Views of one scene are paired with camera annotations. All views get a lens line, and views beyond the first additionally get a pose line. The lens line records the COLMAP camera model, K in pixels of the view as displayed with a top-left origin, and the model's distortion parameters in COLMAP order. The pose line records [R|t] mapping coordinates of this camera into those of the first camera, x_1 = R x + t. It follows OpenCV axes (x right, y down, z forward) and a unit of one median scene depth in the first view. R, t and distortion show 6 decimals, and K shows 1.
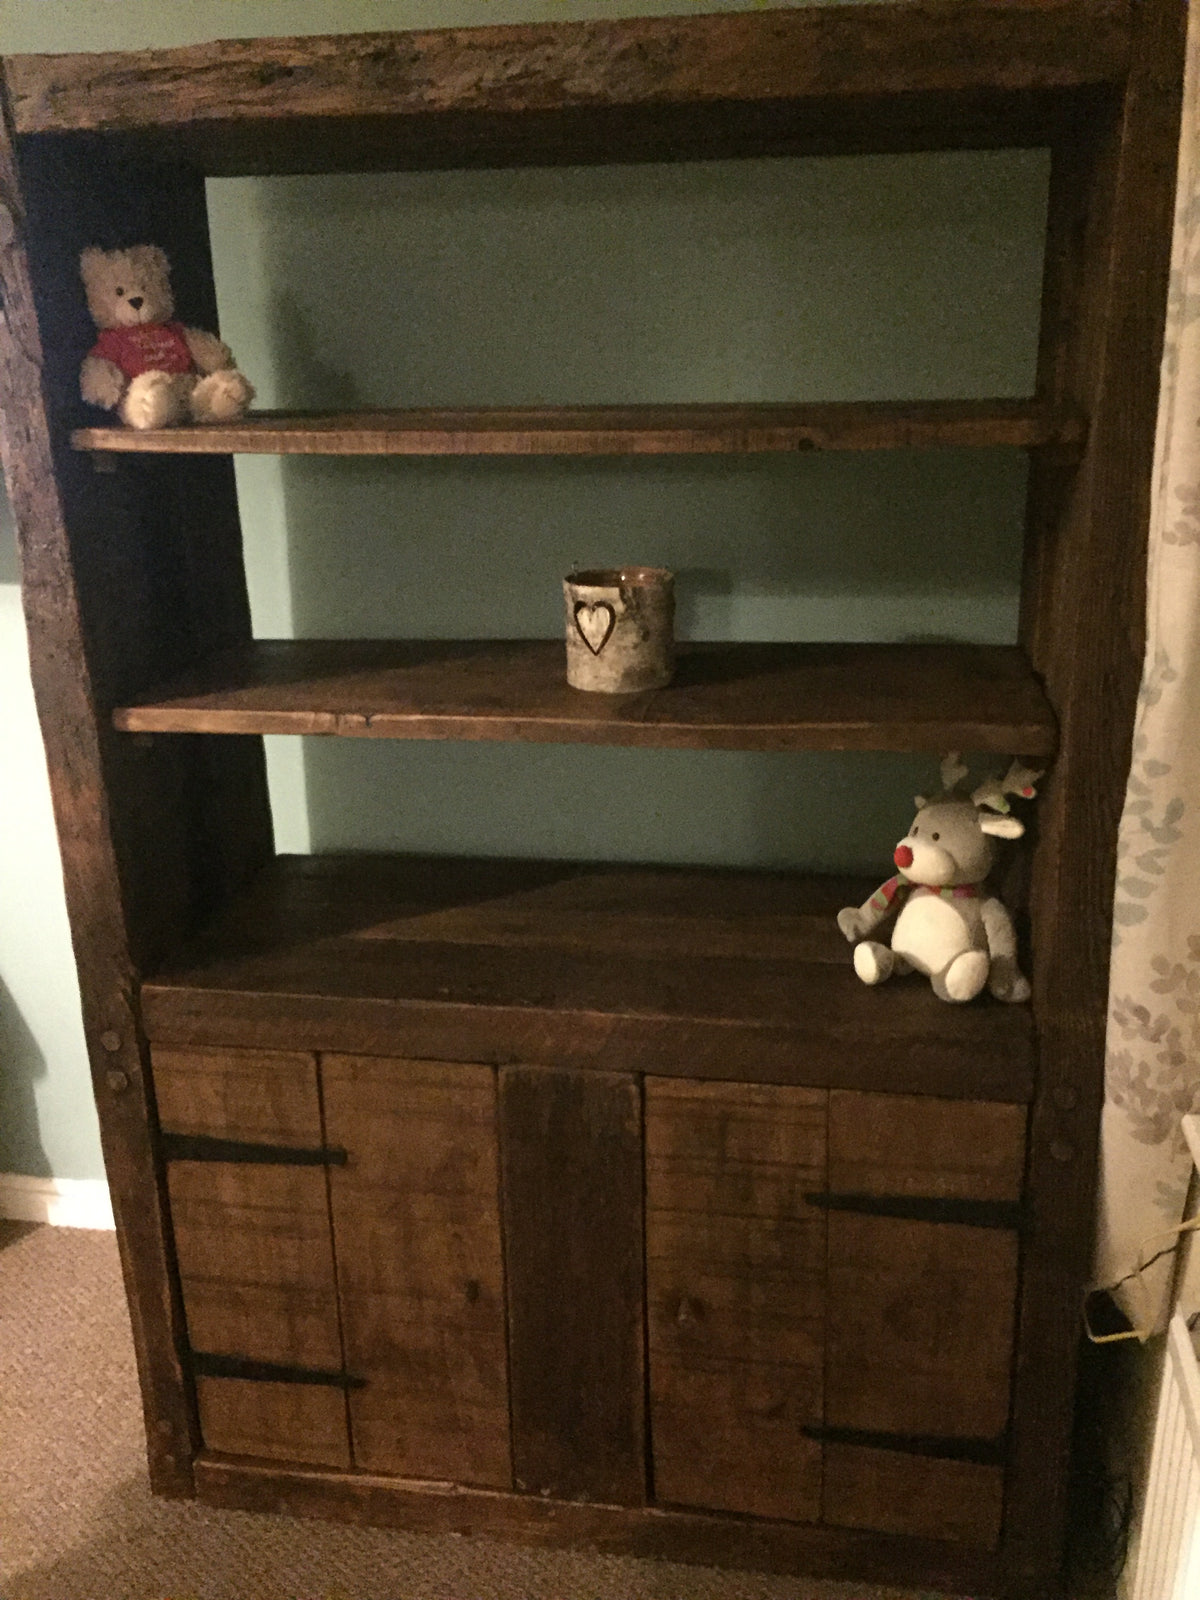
lens RADIAL K [[1360.9, 0, 602.0], [0, 1360.9, 809.6], [0, 0, 1]] dist [0.082374, -0.112273]
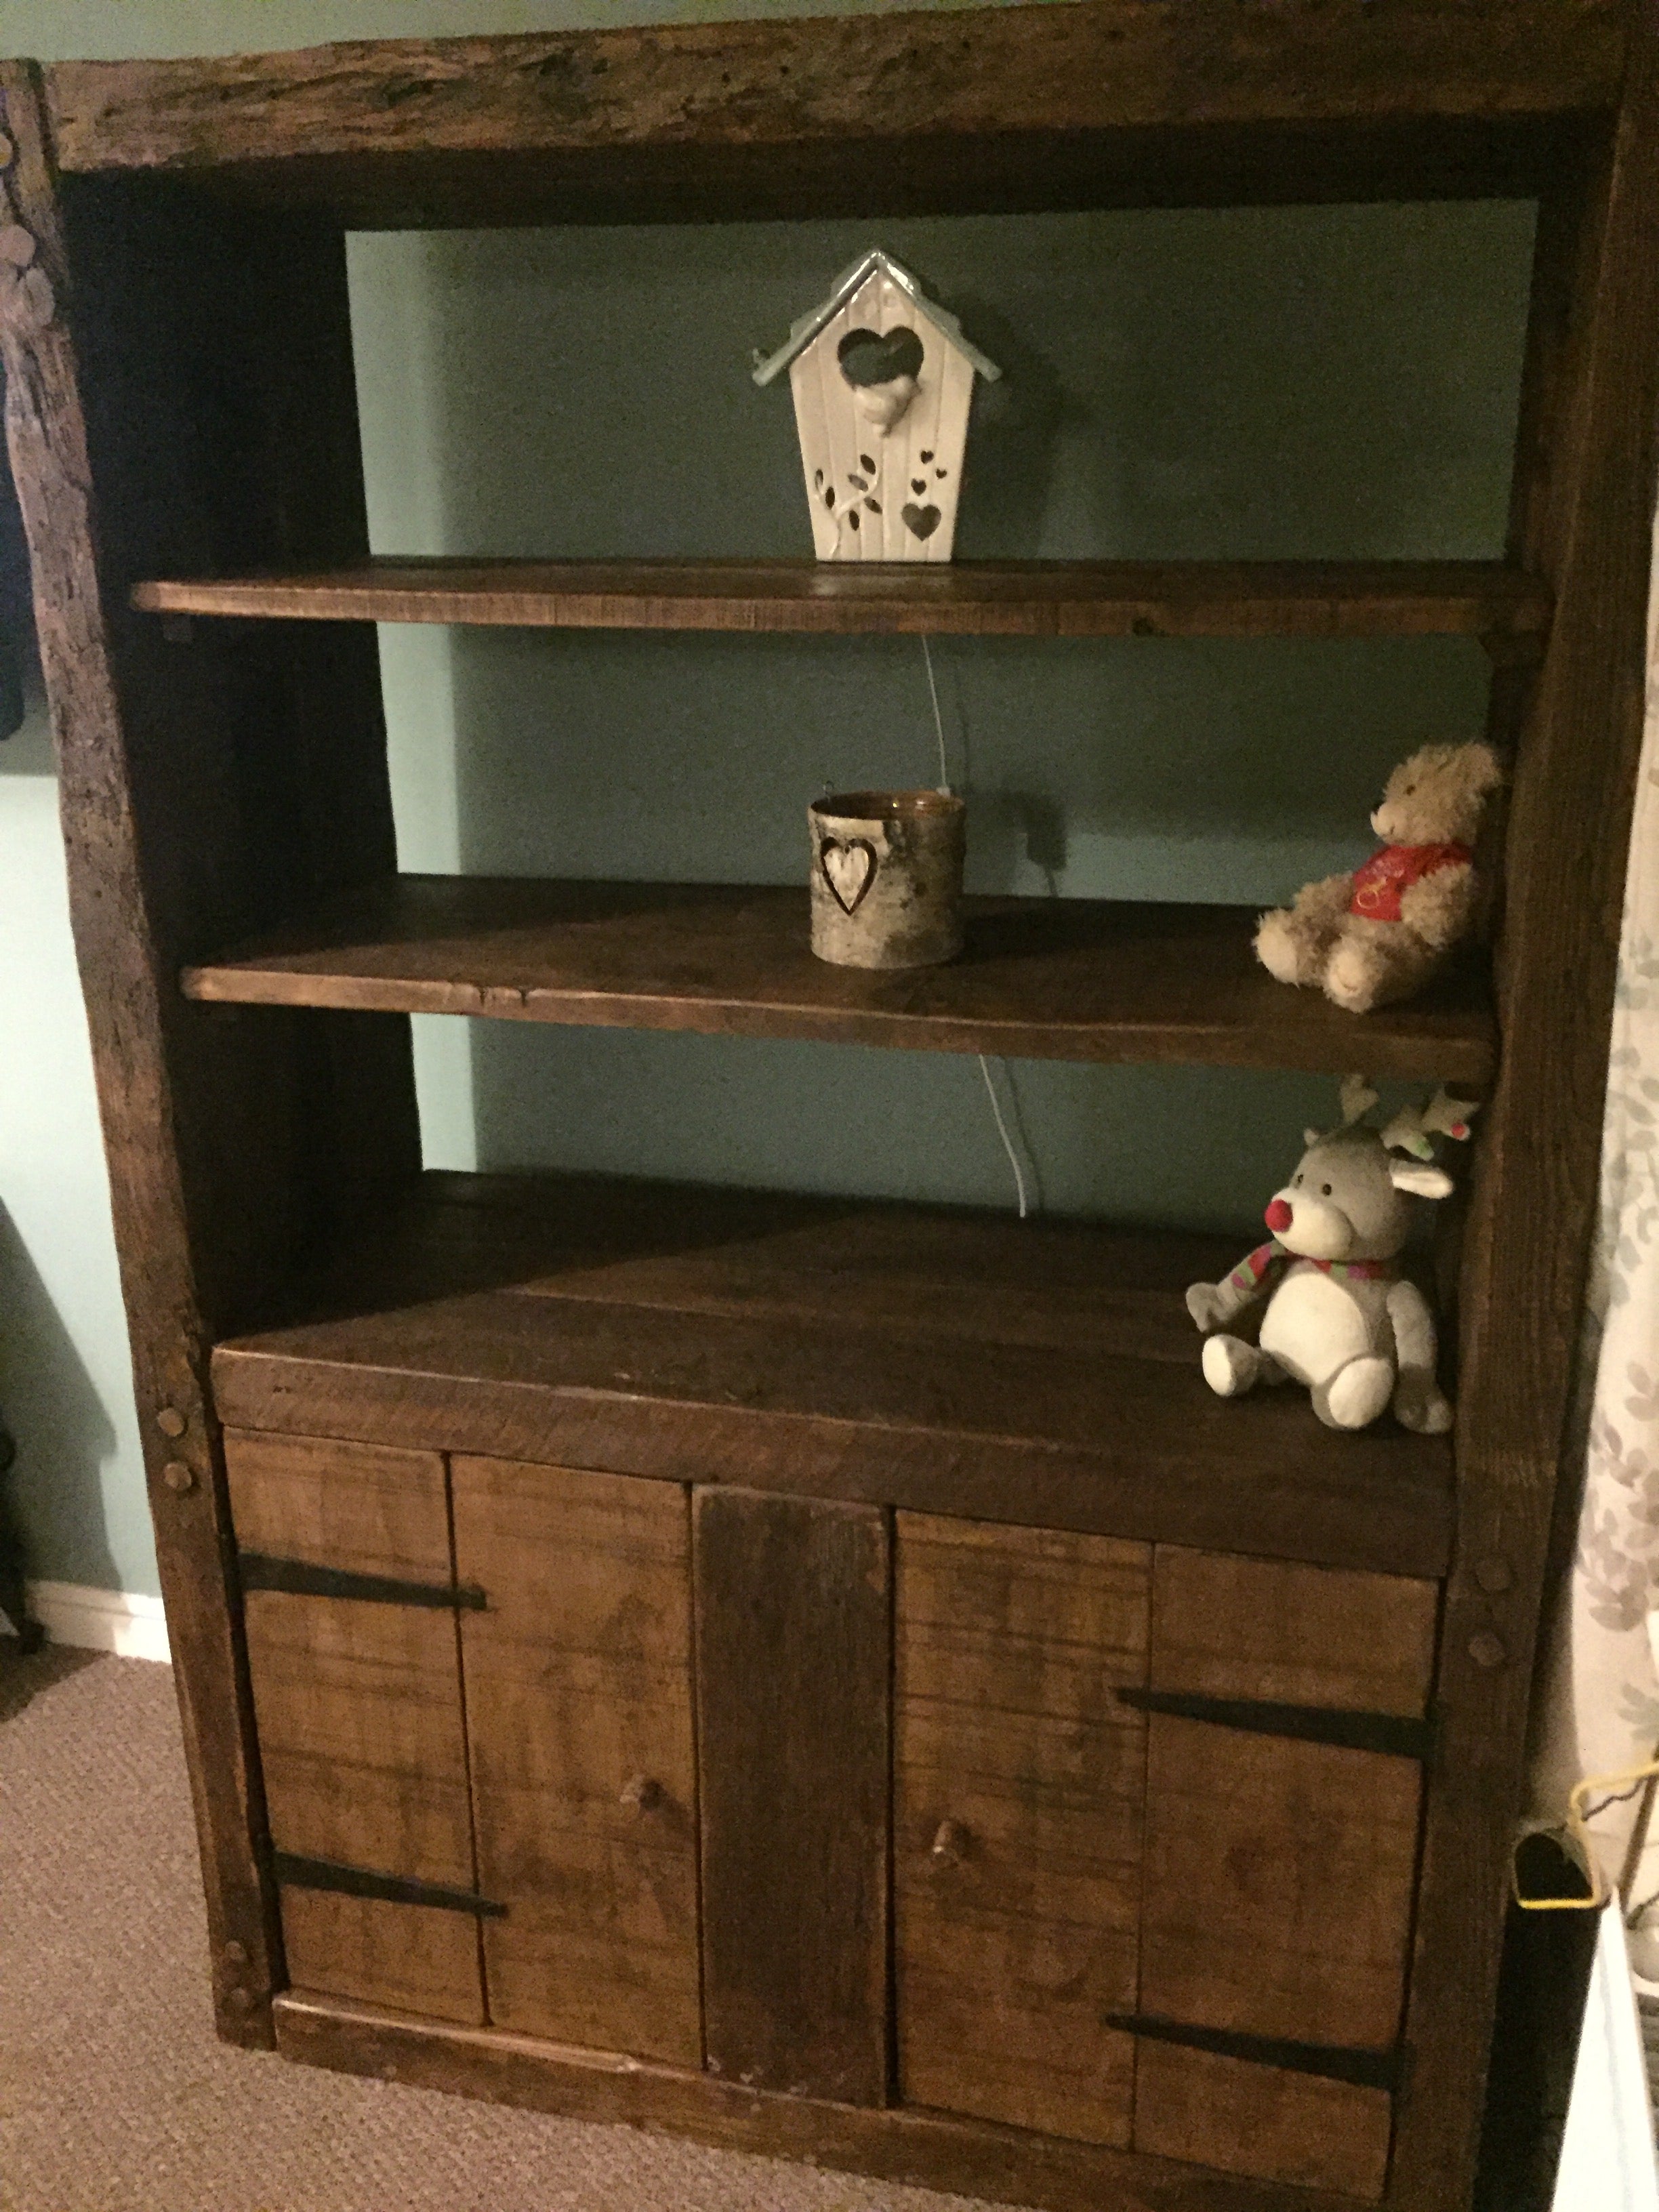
lens RADIAL K [[1881.5, 0, 824.6], [0, 1881.5, 1120.8], [0, 0, 1]] dist [0.082374, -0.112273]
pose [[0.997112, 0.038160, -0.065654, 0.051688], [-0.037422, 0.999222, 0.012435, -0.017868], [0.066078, -0.009942, 0.997765, 0.021411]]
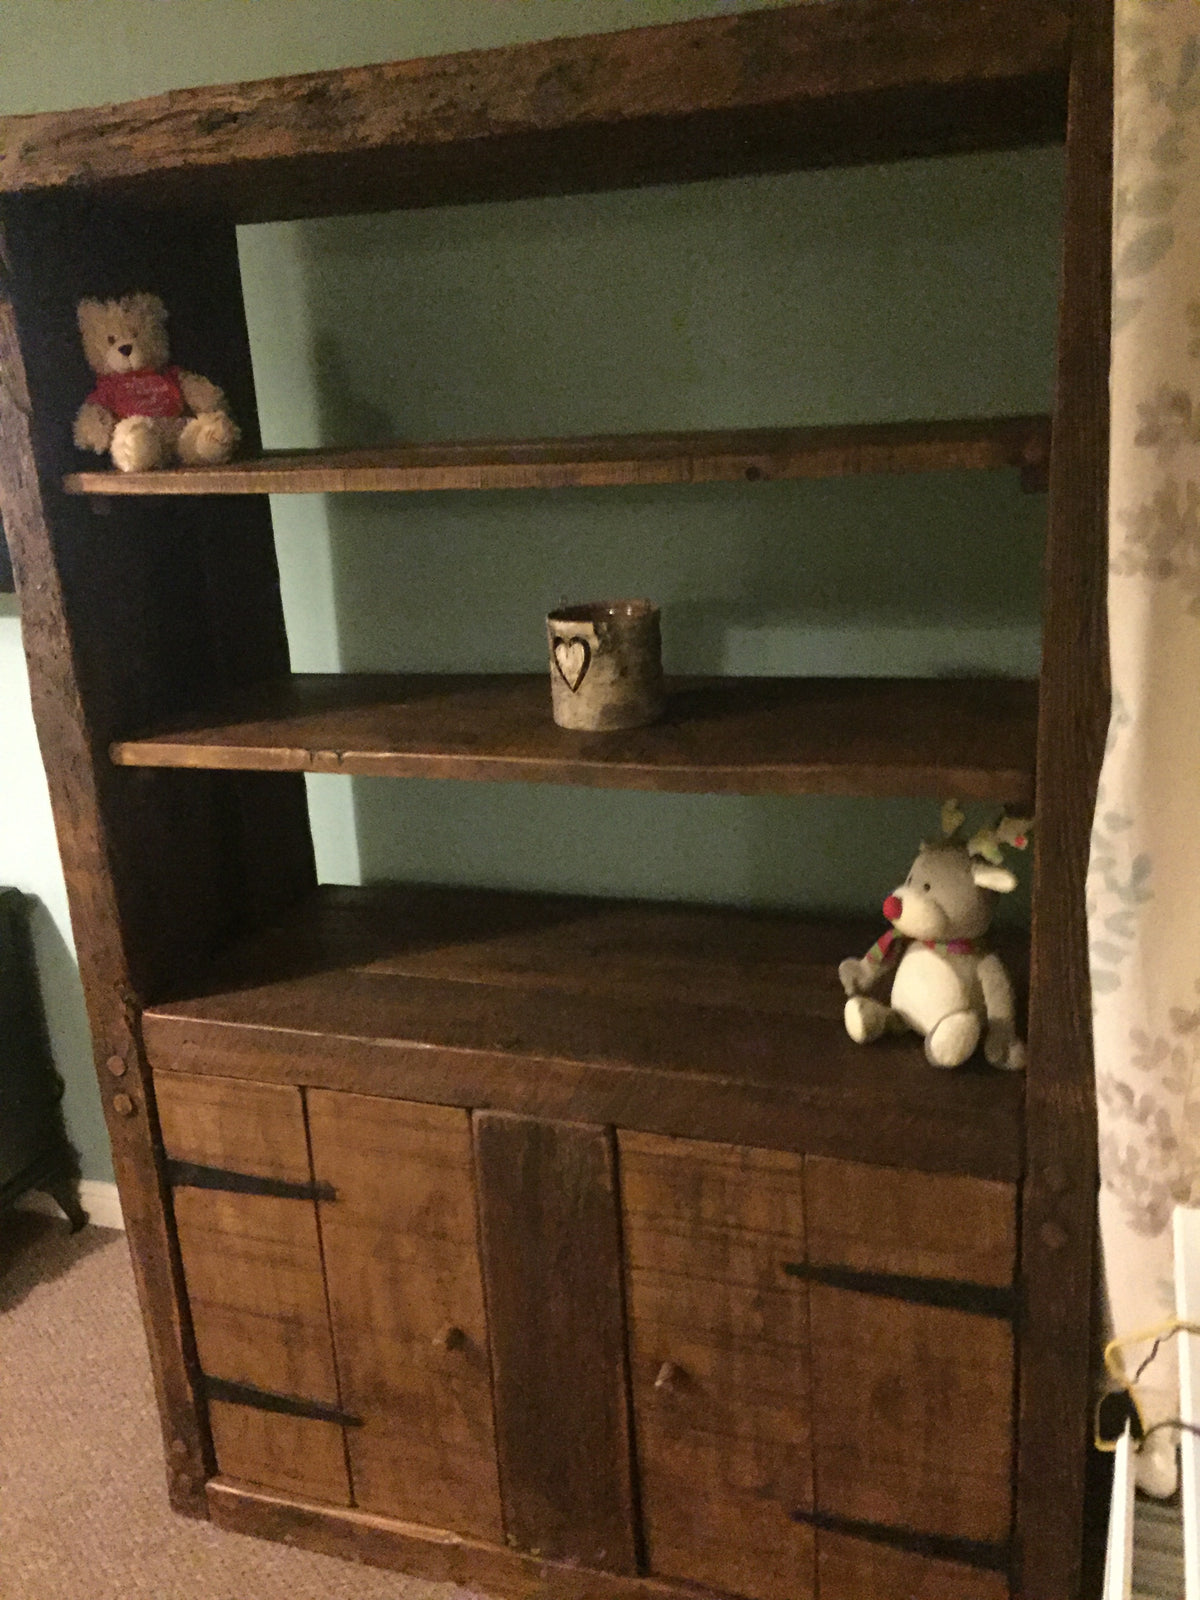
lens RADIAL K [[1360.9, 0, 593.4], [0, 1360.9, 812.6], [0, 0, 1]] dist [0.082374, -0.112273]
pose [[0.986862, 0.016040, -0.160767, 0.167879], [-0.018458, 0.999738, -0.013562, -0.014086], [0.160508, 0.016352, 0.986899, 0.044123]]
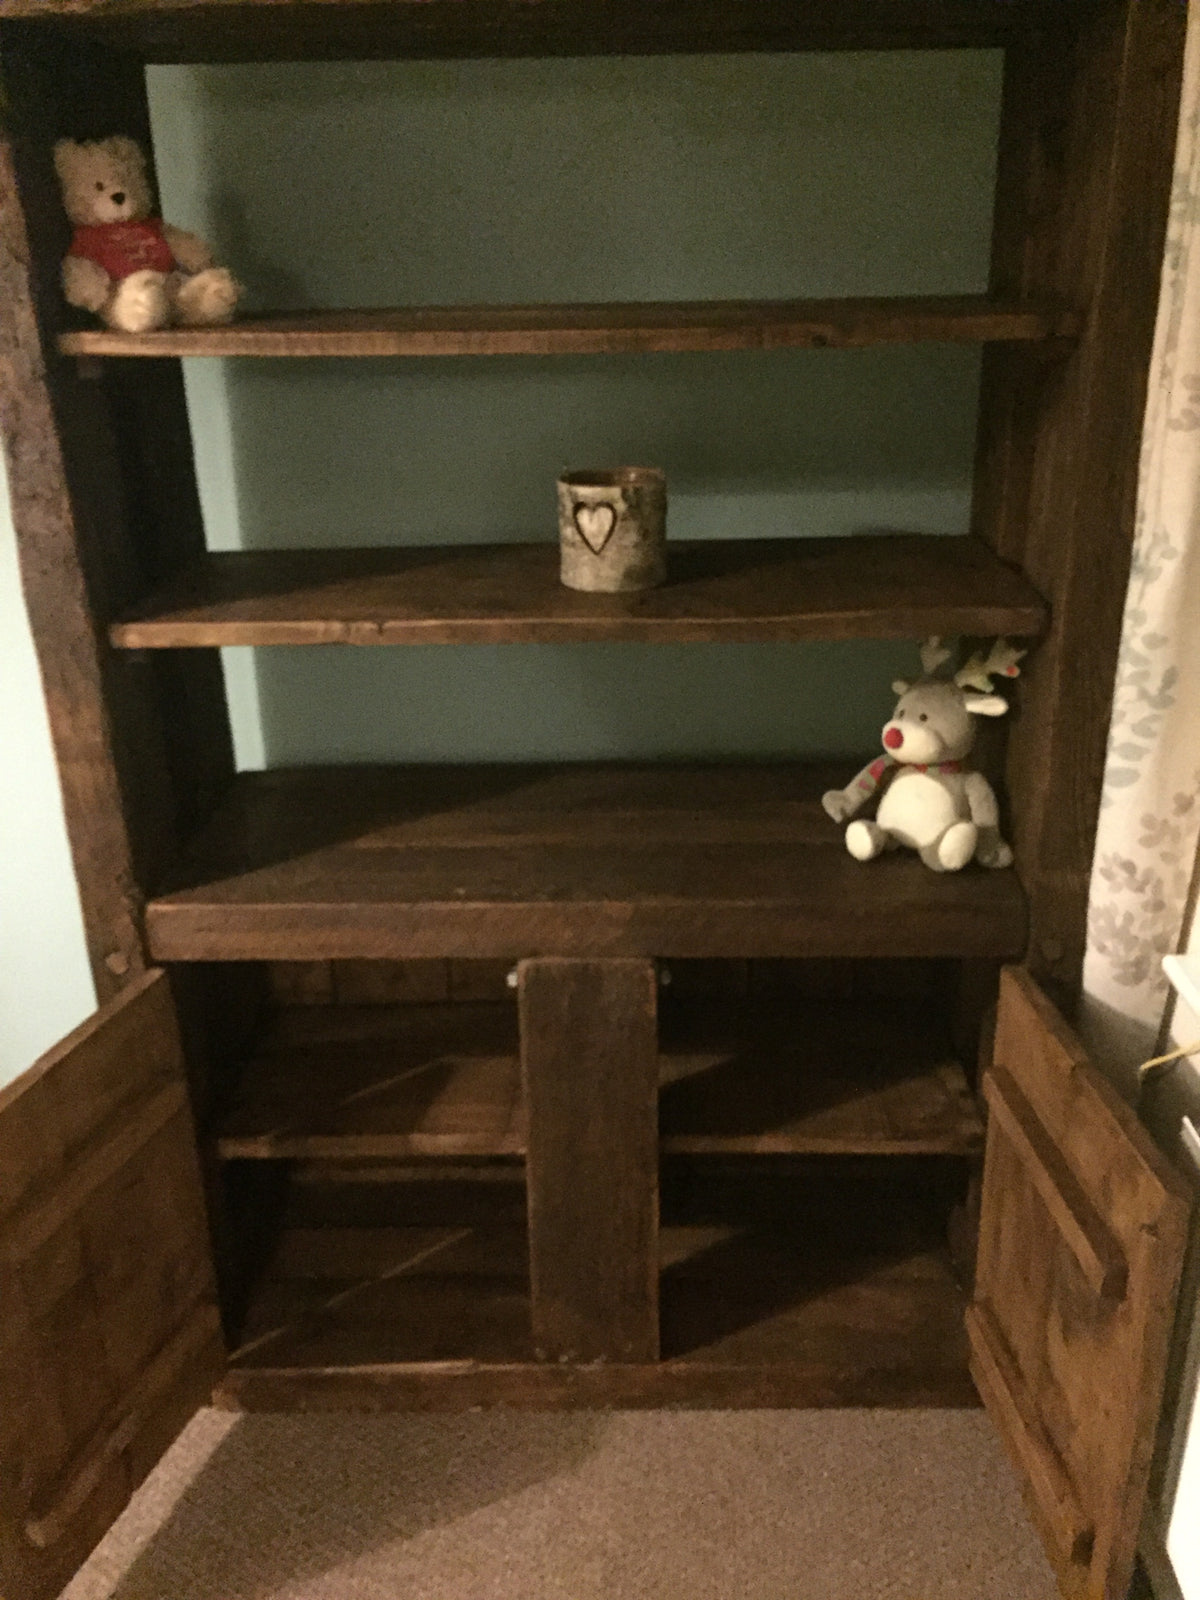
lens RADIAL K [[1360.9, 0, 604.6], [0, 1360.9, 804.5], [0, 0, 1]] dist [0.082374, -0.112273]
pose [[0.990058, -0.054493, 0.129672, -0.141606], [0.046351, 0.996808, 0.065007, 0.006598], [-0.132800, -0.058350, 0.989424, -0.021298]]
